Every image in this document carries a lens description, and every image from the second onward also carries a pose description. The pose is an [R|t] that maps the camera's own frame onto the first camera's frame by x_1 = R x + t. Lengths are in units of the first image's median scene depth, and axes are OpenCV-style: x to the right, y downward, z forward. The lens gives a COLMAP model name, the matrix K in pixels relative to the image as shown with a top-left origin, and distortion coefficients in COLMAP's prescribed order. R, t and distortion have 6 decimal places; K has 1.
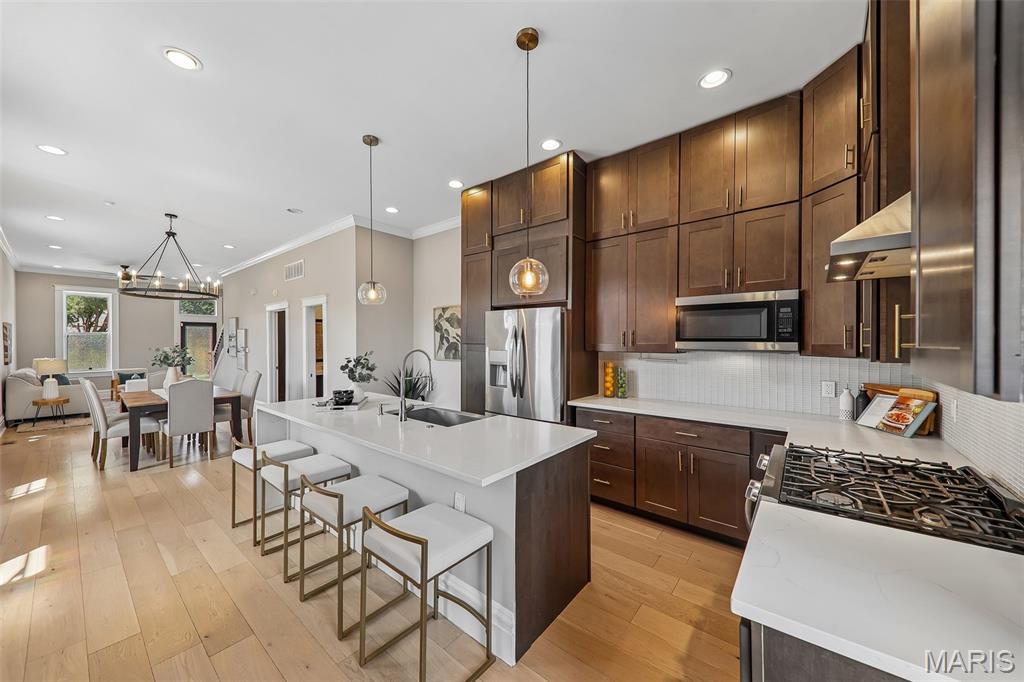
lens RADIAL K [[356.1, 0, 514.5], [0, 356.1, 341.0], [0, 0, 1]] dist [-0.000744, -0.000199]
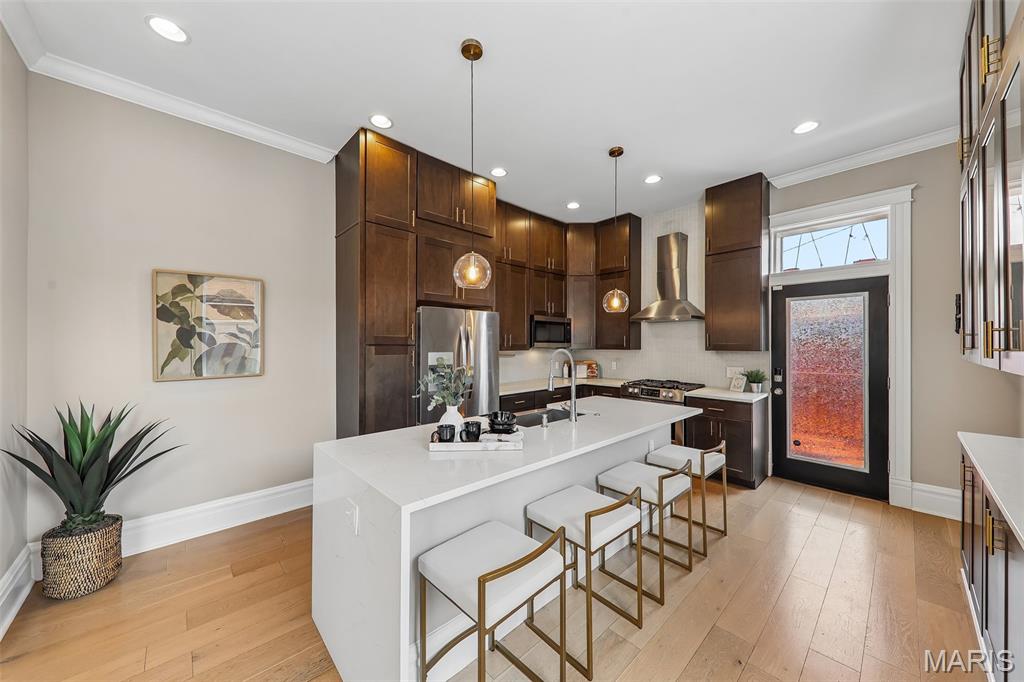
lens RADIAL K [[347.2, 0, 513.0], [0, 347.2, 341.1], [0, 0, 1]] dist [-0.000660, -0.000101]
pose [[0.153800, 0.005489, 0.988087, -0.617383], [-0.002221, 0.999984, -0.005209, 0.001649], [-0.988099, -0.001394, 0.153810, 0.483879]]
